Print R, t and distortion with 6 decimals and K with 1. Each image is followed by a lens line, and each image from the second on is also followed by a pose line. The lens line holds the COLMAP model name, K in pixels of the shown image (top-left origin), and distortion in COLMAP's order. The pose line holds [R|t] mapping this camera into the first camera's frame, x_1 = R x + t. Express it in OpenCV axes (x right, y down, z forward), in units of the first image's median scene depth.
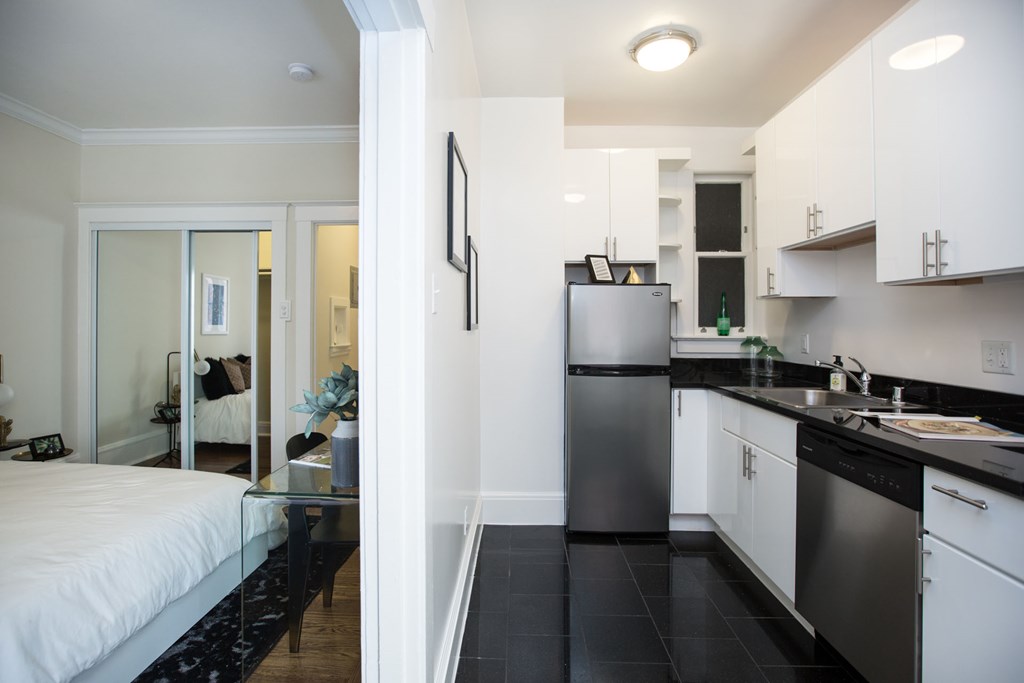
lens RADIAL K [[488.1, 0, 510.0], [0, 488.1, 324.3], [0, 0, 1]] dist [-0.035338, 0.018568]
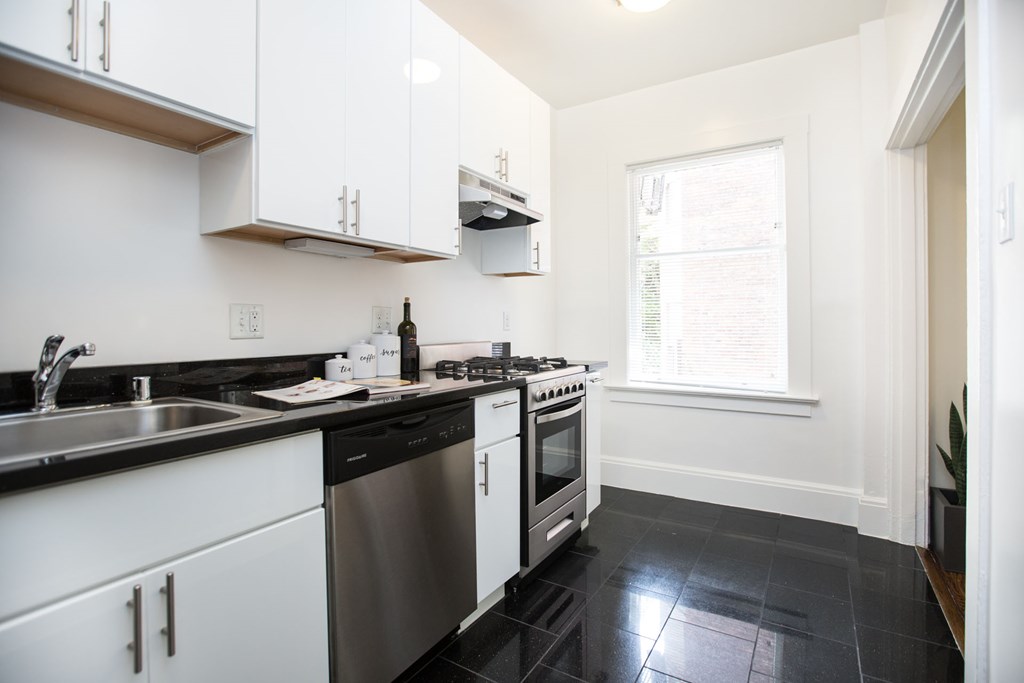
lens RADIAL K [[488.1, 0, 510.0], [0, 488.1, 324.3], [0, 0, 1]] dist [-0.035338, 0.018568]
pose [[-0.856698, 0.002138, 0.515814, 0.055720], [0.000096, 0.999992, -0.003986, 0.047761], [-0.515819, -0.003365, -0.856691, 0.937965]]
